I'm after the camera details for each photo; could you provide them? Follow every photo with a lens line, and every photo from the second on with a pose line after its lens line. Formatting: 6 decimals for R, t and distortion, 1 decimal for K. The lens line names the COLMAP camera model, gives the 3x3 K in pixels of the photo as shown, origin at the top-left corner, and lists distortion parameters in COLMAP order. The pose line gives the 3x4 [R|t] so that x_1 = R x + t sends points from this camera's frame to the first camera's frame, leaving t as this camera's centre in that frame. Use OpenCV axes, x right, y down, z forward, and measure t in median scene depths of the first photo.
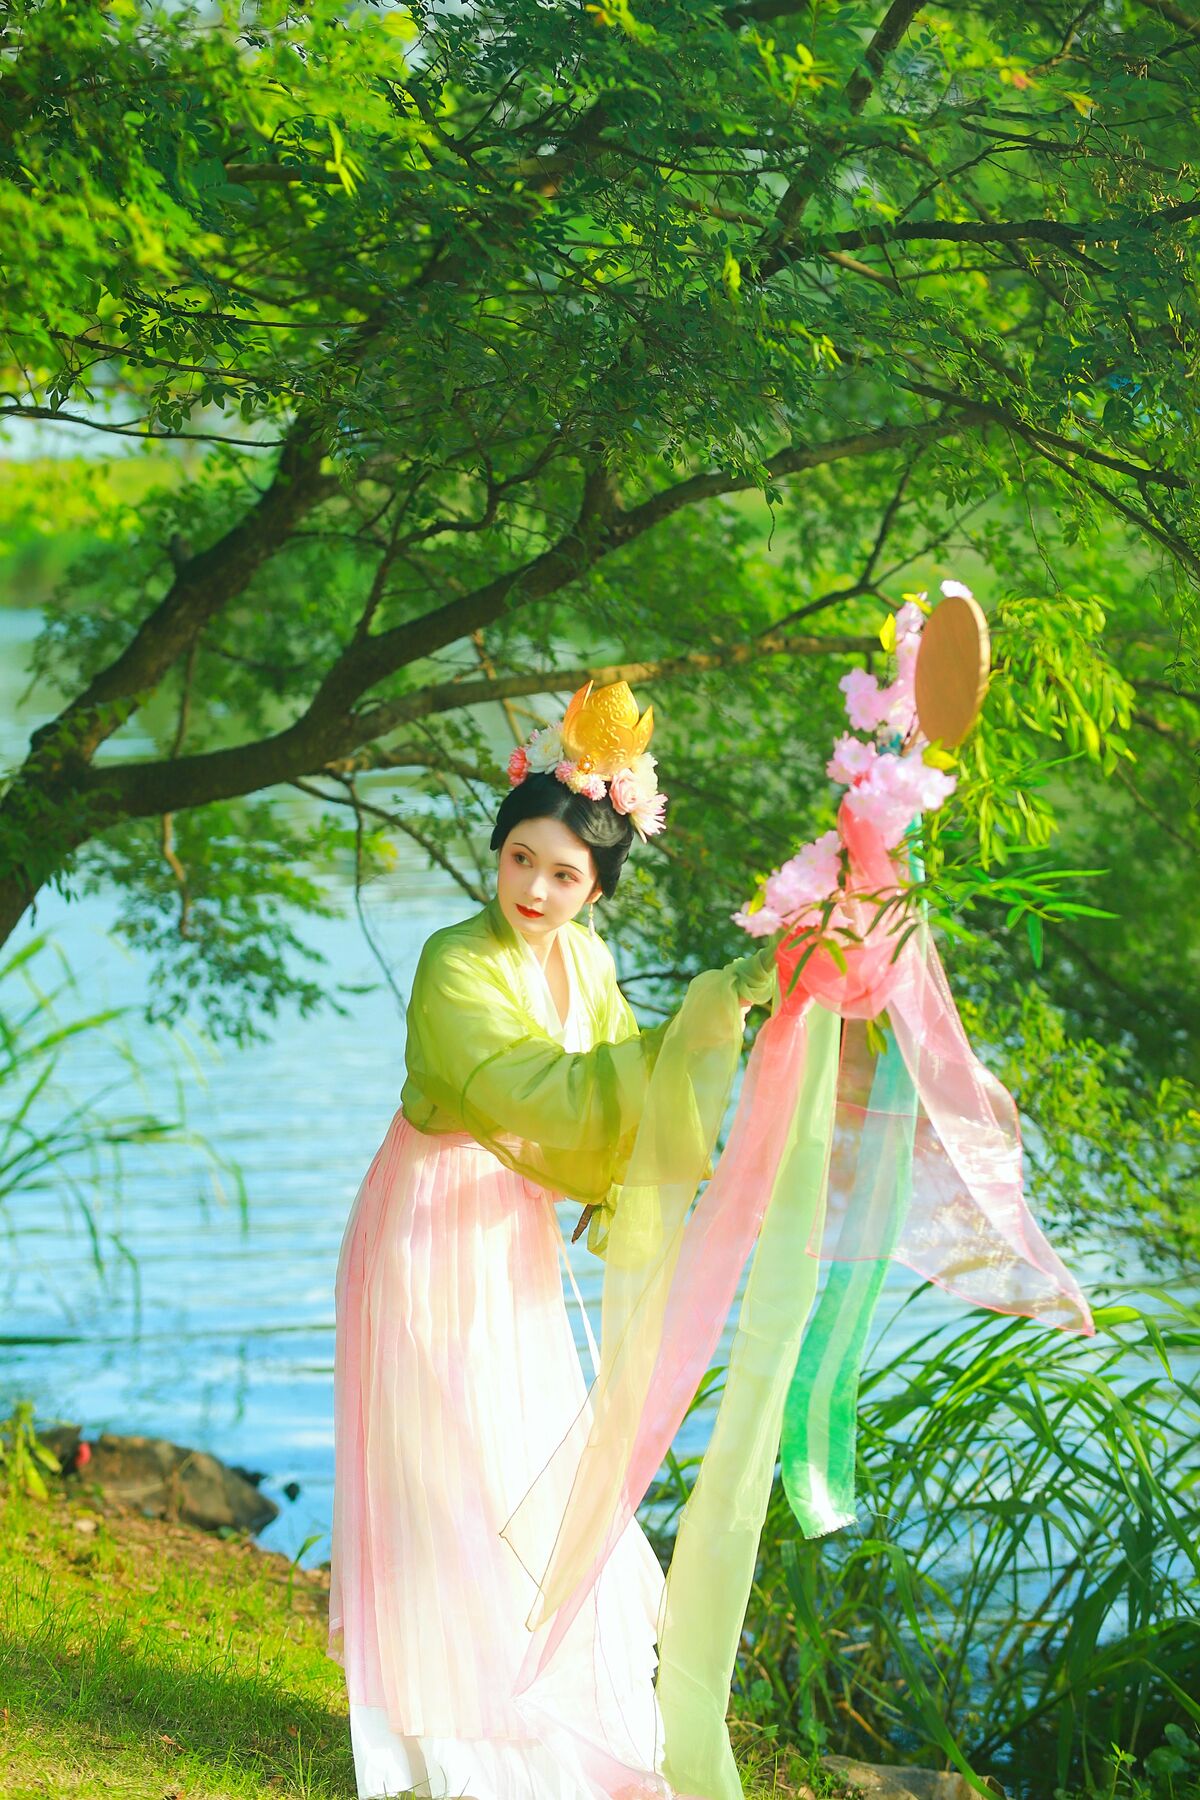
lens RADIAL K [[4970.2, 0, 600.0], [0, 4970.2, 900.0], [0, 0, 1]] dist [0.635385, -10.737307]
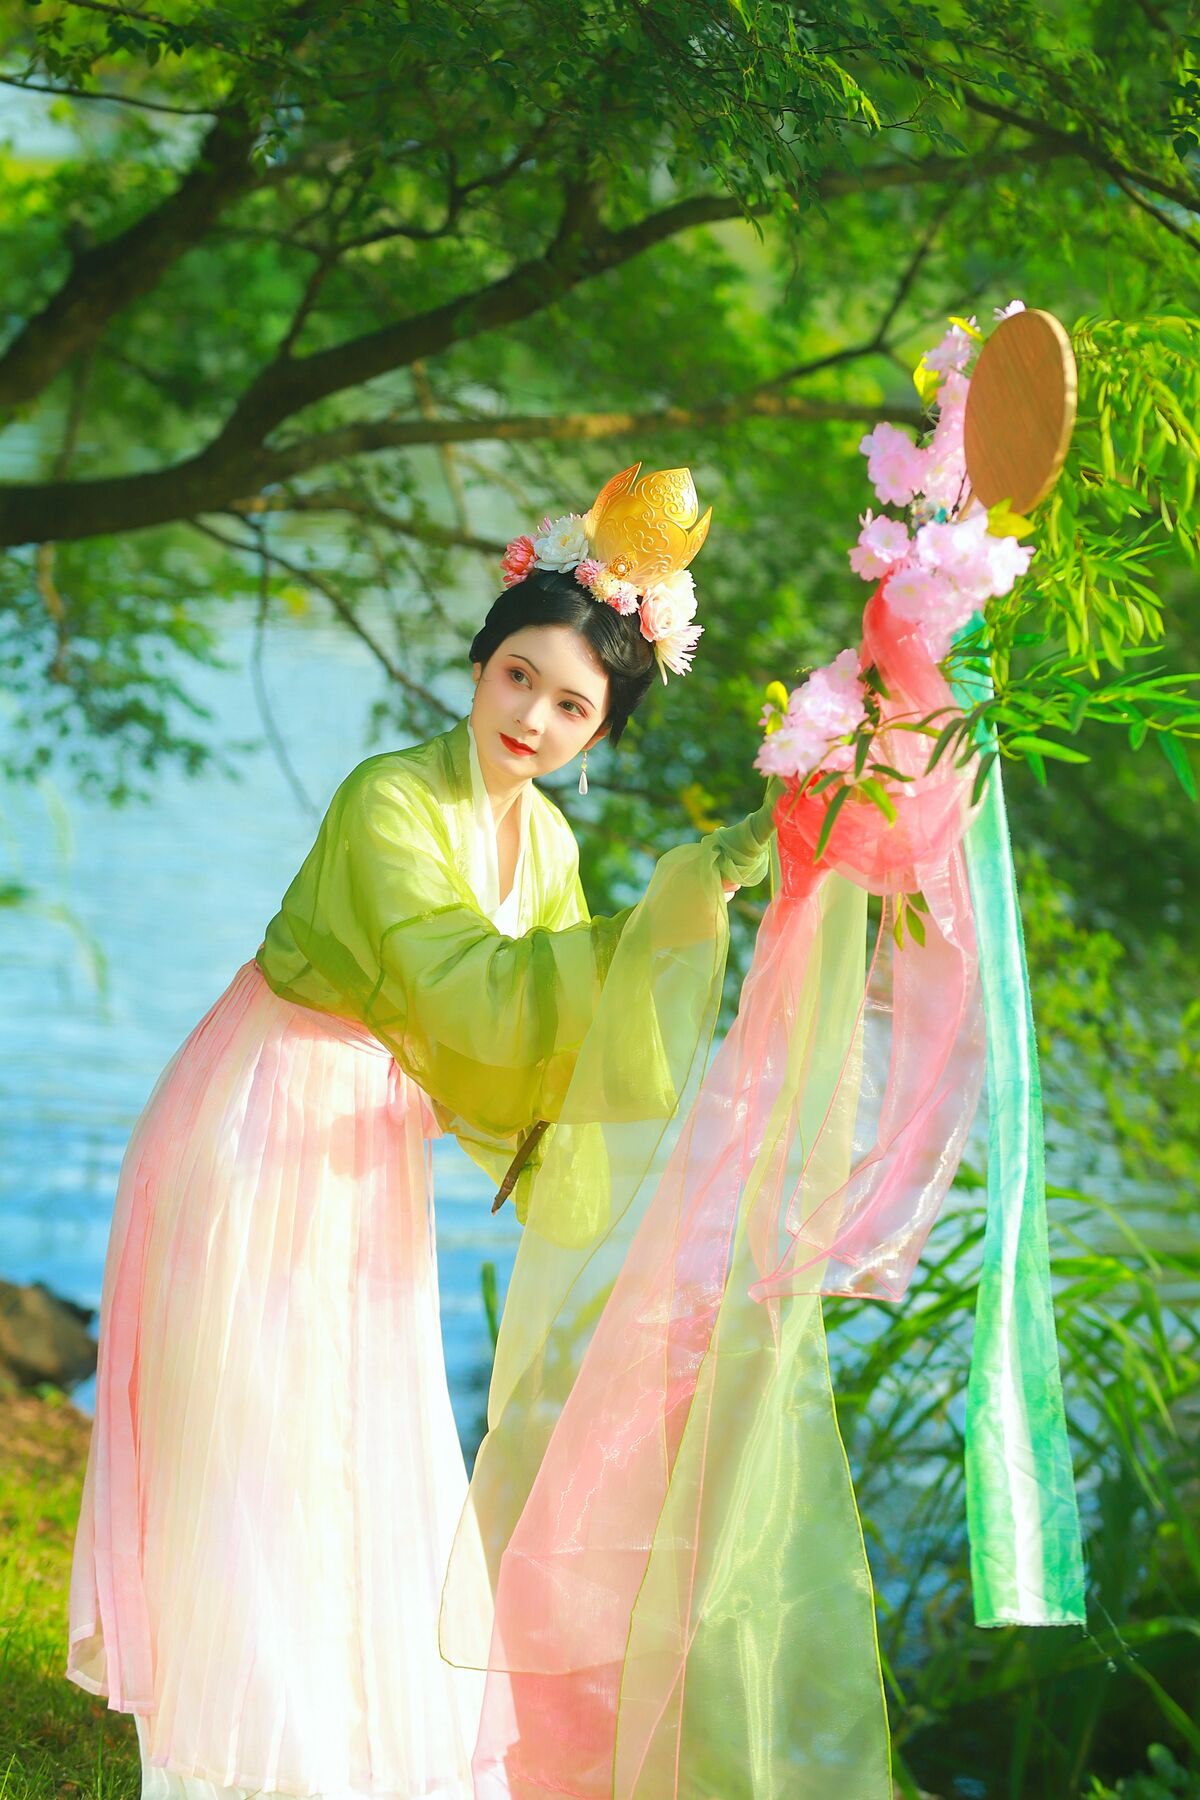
lens RADIAL K [[4970.2, 0, 600.0], [0, 4970.2, 900.0], [0, 0, 1]] dist [0.635385, -10.737307]
pose [[0.996494, 0.079936, 0.024705, -0.007257], [-0.081069, 0.995509, 0.048889, -0.005935], [-0.020686, -0.050721, 0.998499, 0.129585]]
